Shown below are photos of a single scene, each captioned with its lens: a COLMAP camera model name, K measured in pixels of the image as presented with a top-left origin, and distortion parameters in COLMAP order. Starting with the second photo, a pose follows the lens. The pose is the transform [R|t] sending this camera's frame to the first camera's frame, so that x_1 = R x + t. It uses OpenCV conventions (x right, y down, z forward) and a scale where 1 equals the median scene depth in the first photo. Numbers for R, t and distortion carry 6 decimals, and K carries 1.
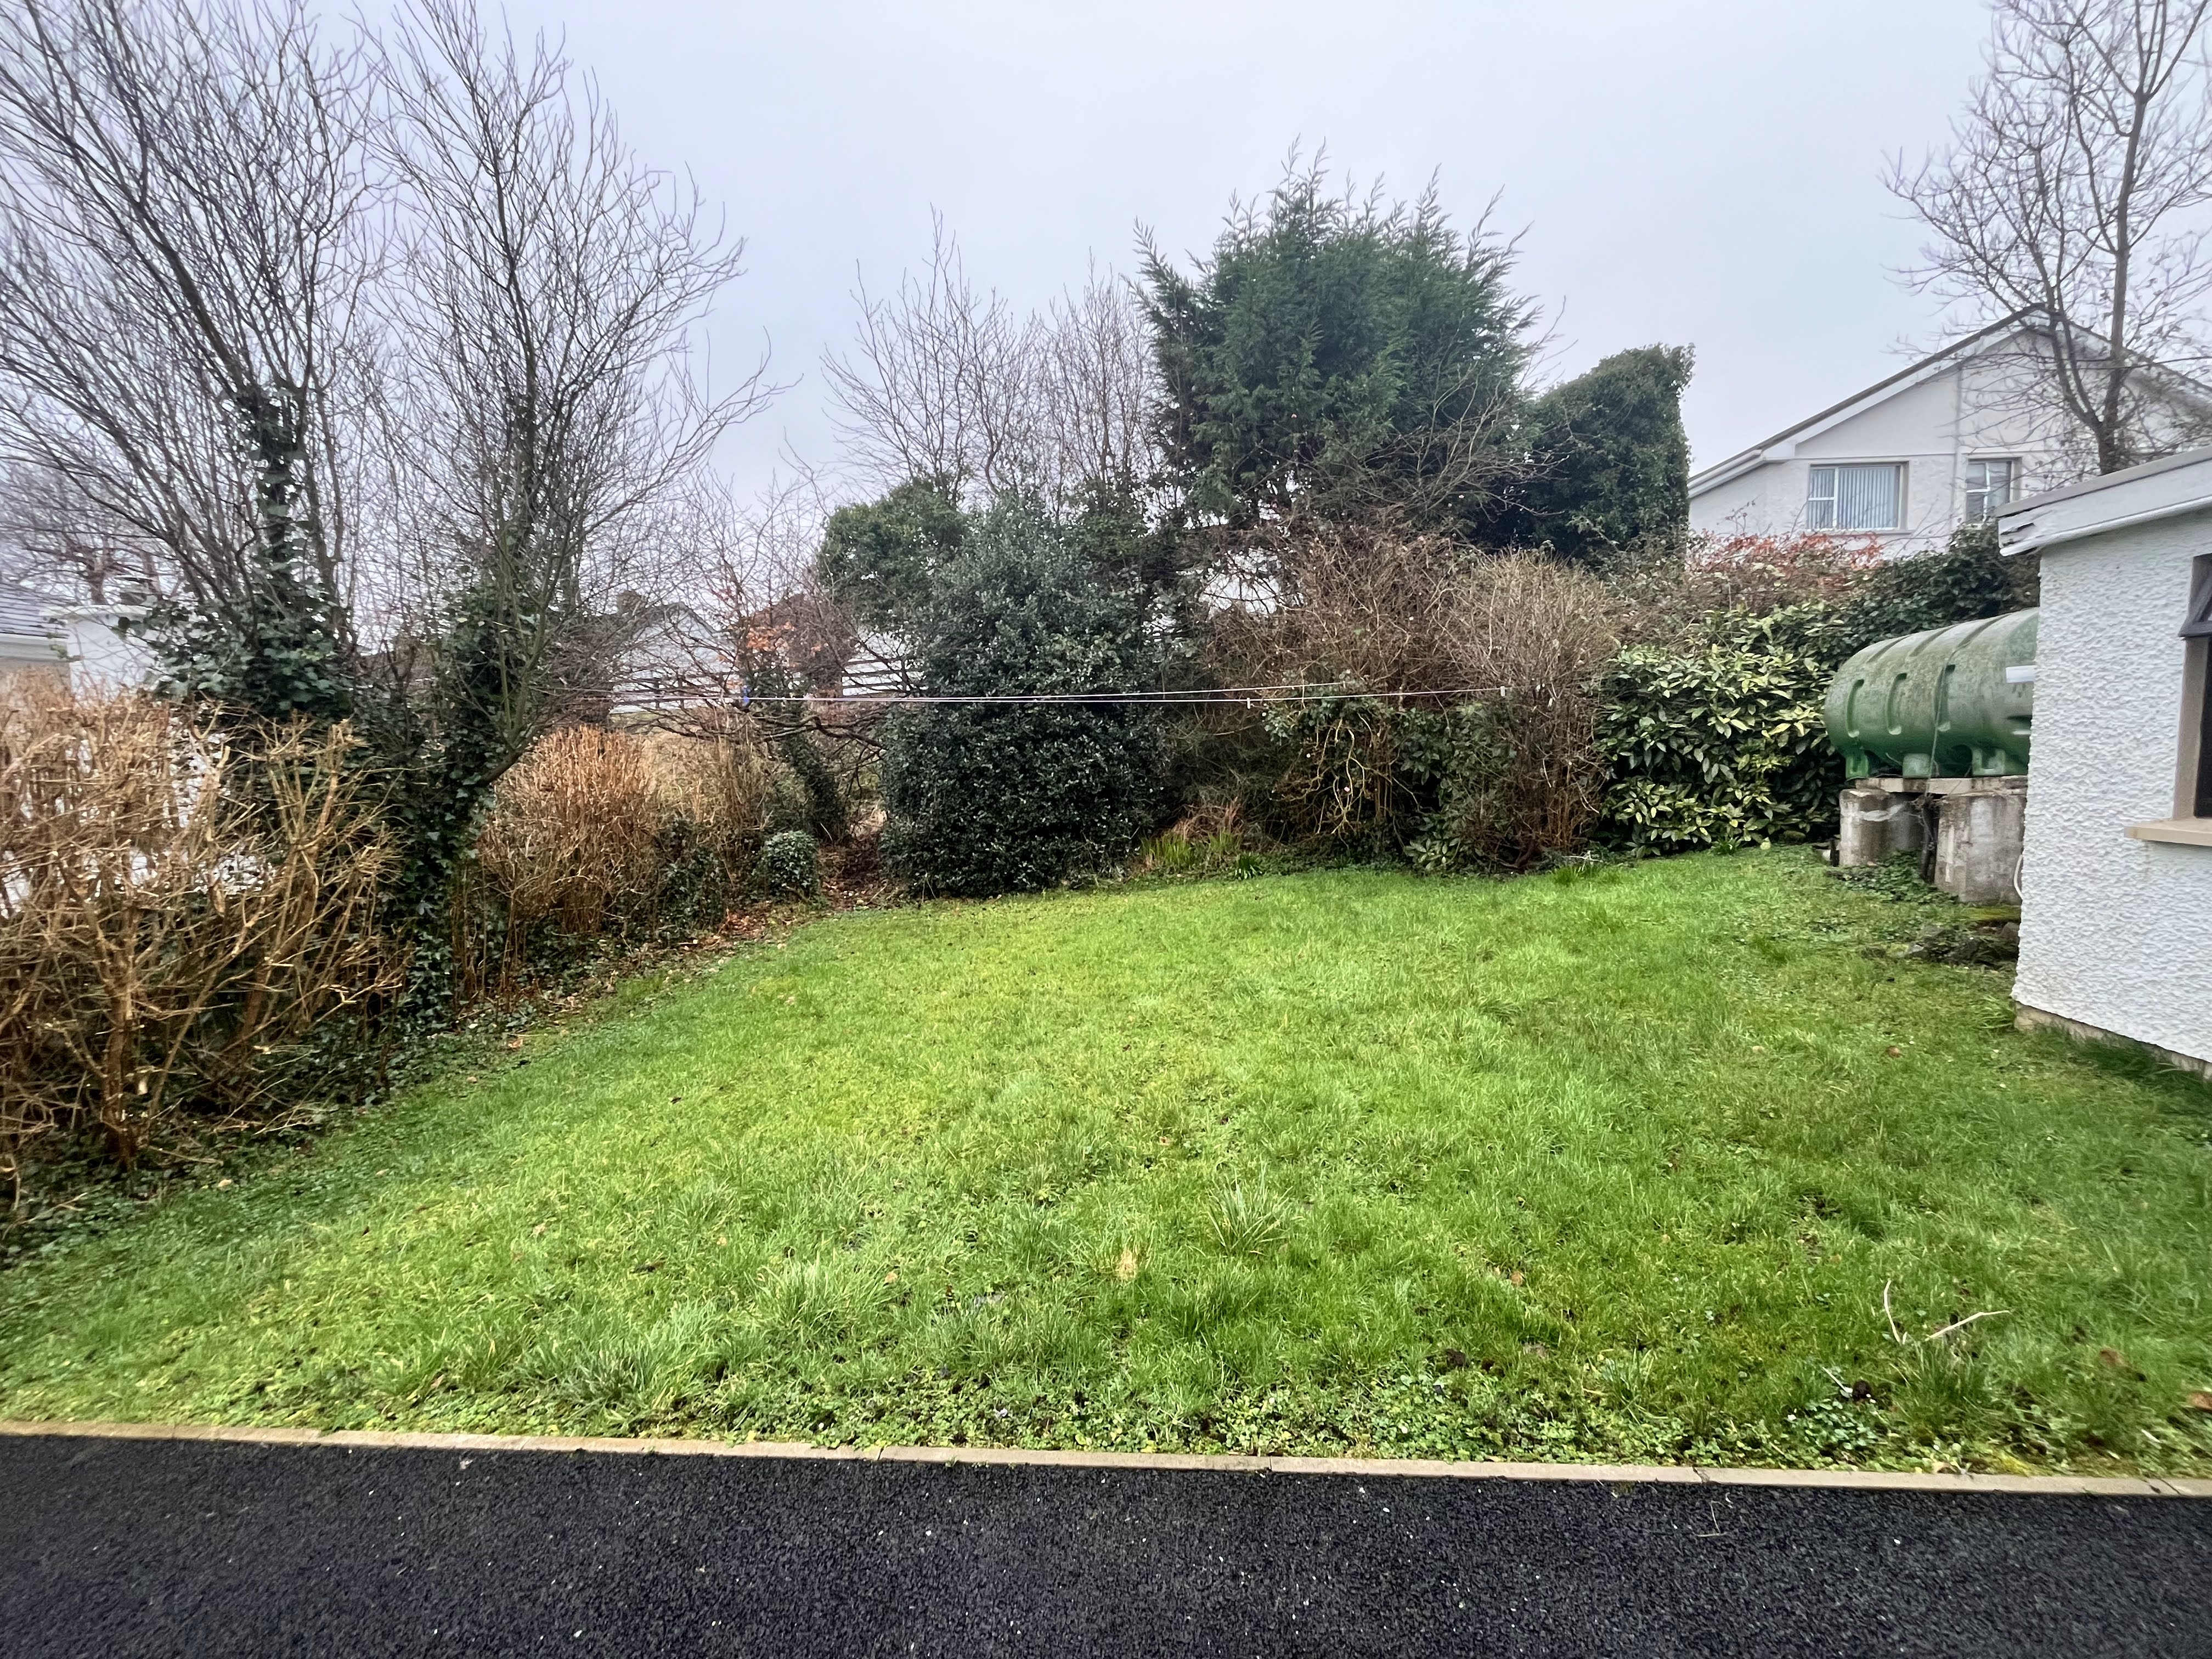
lens RADIAL K [[893.5, 0, 1106.0], [0, 893.5, 829.5], [0, 0, 1]] dist [-0.002514, -0.000418]
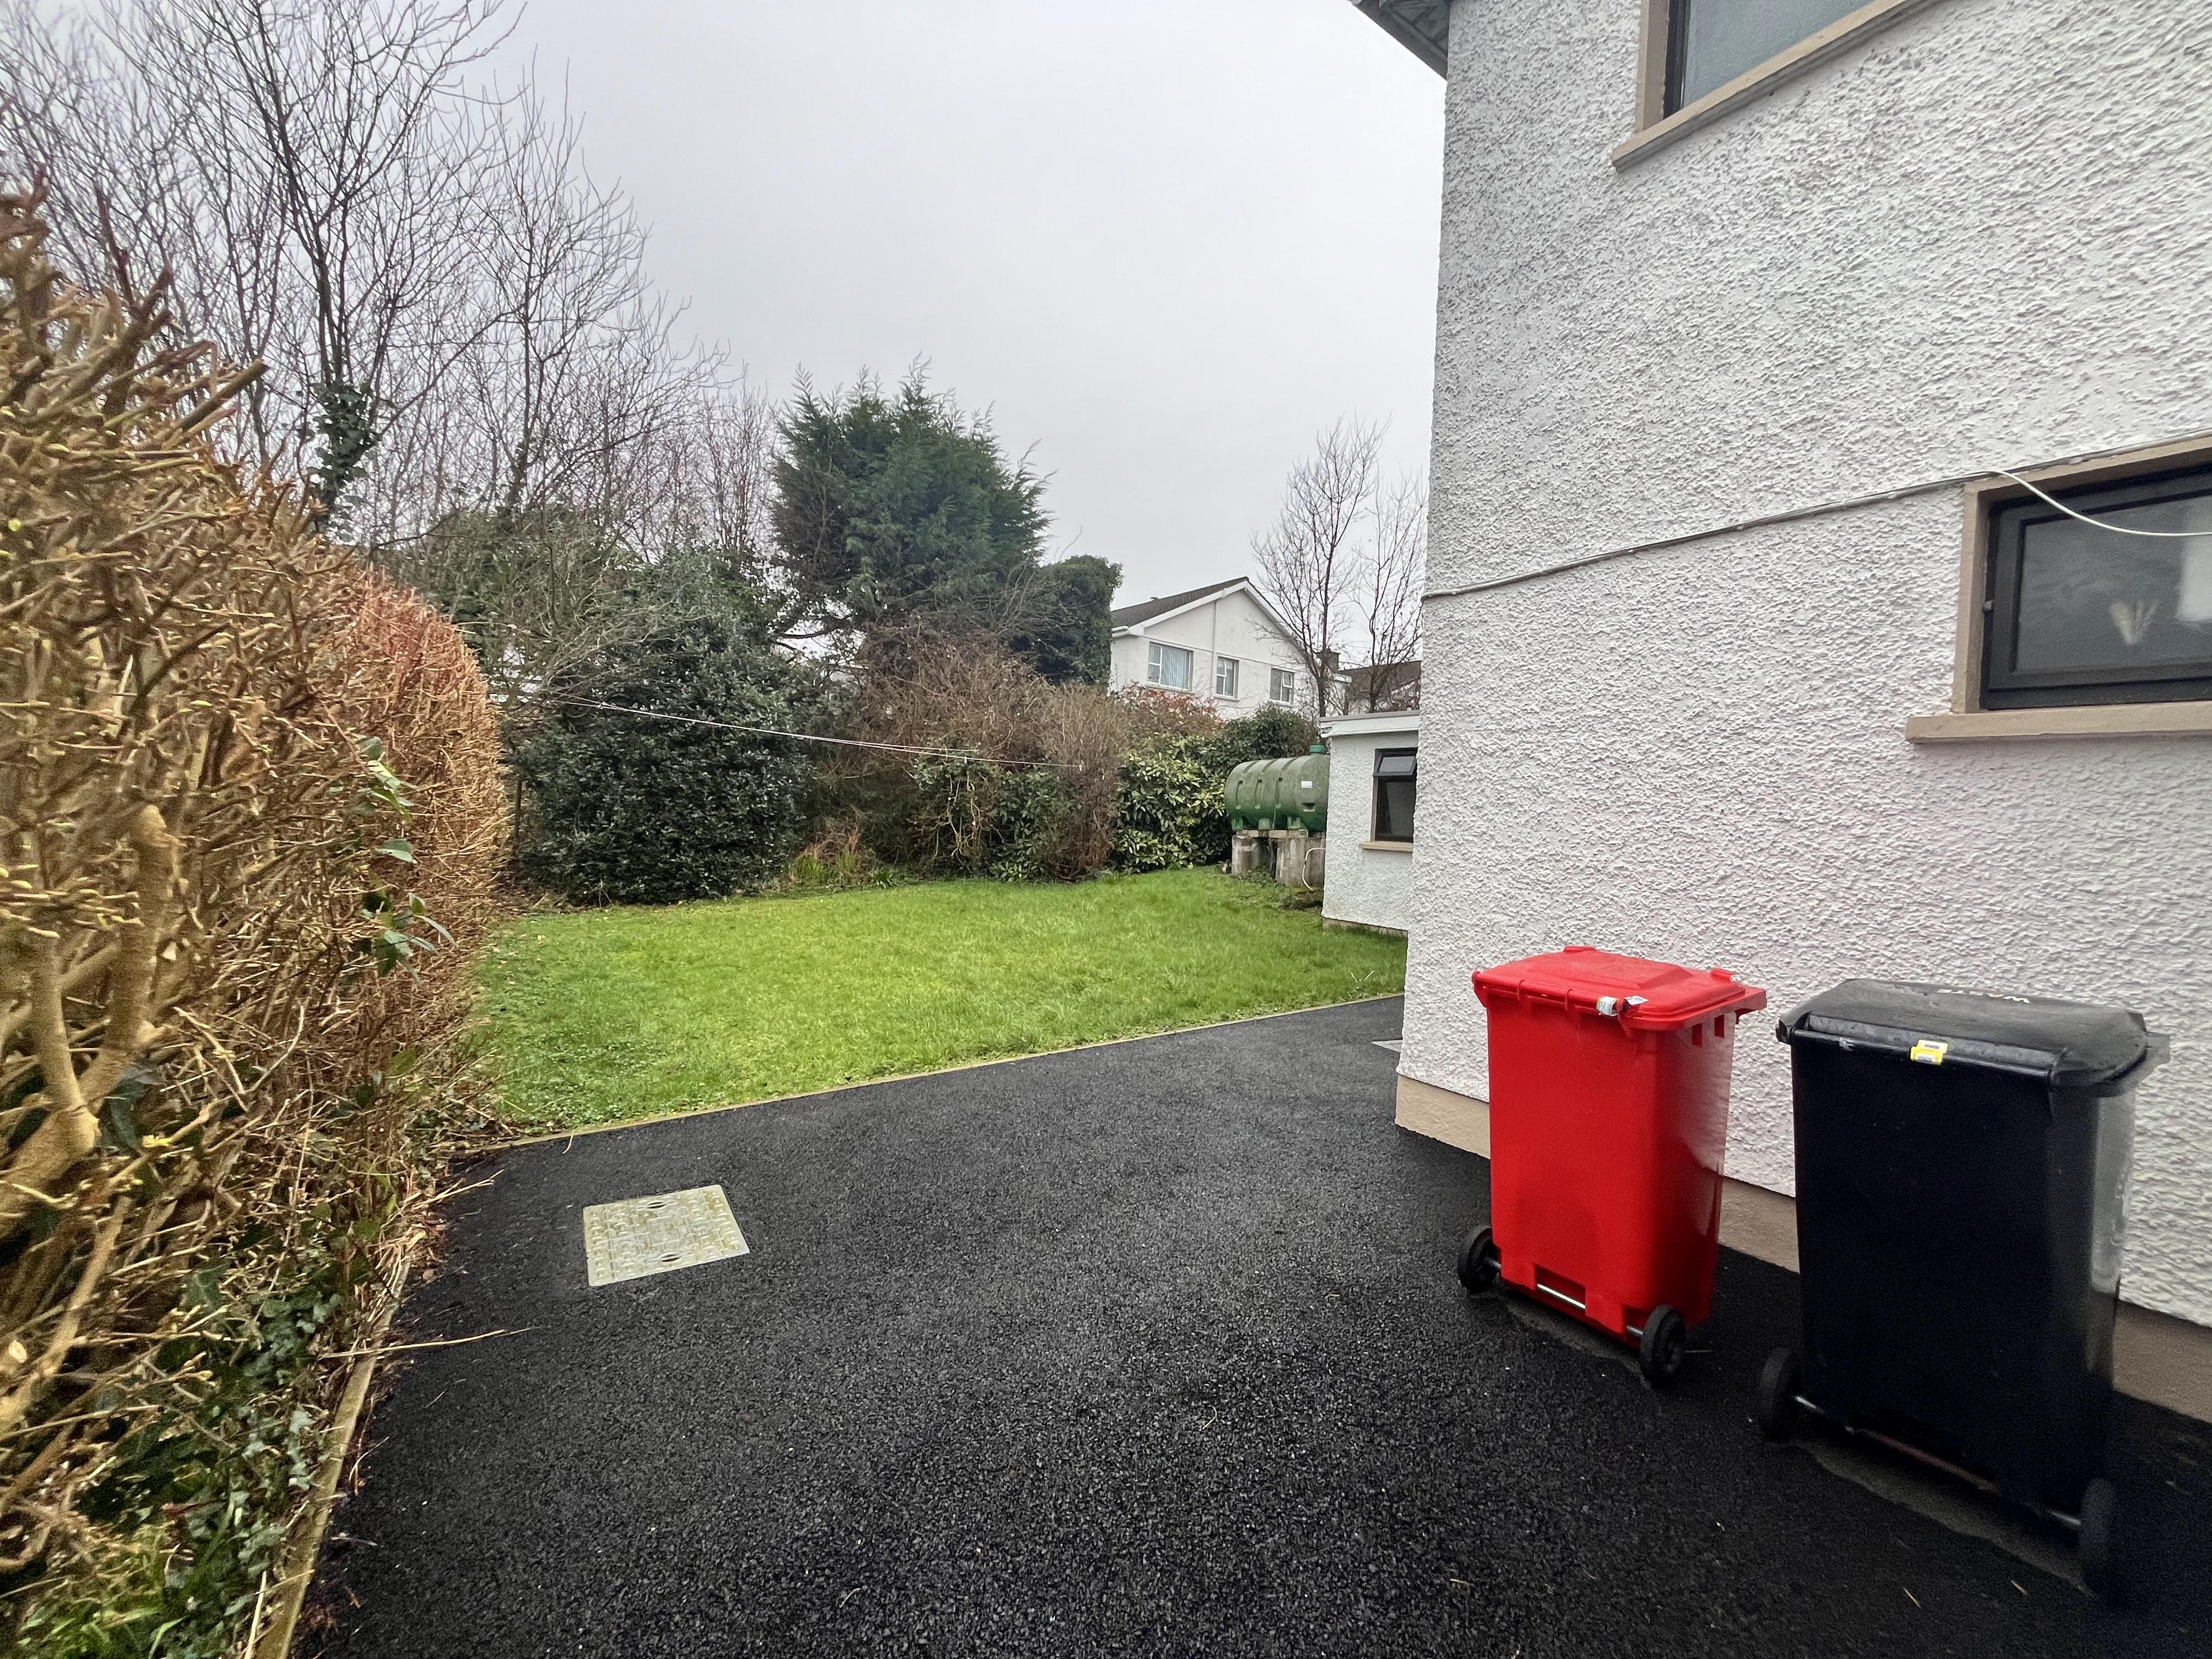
lens RADIAL K [[893.5, 0, 1106.0], [0, 893.5, 829.5], [0, 0, 1]] dist [-0.002514, -0.000418]
pose [[0.757235, 0.054283, 0.650883, -0.542117], [-0.010253, 0.997405, -0.071255, 0.069461], [-0.653062, 0.047283, 0.755827, -0.249094]]
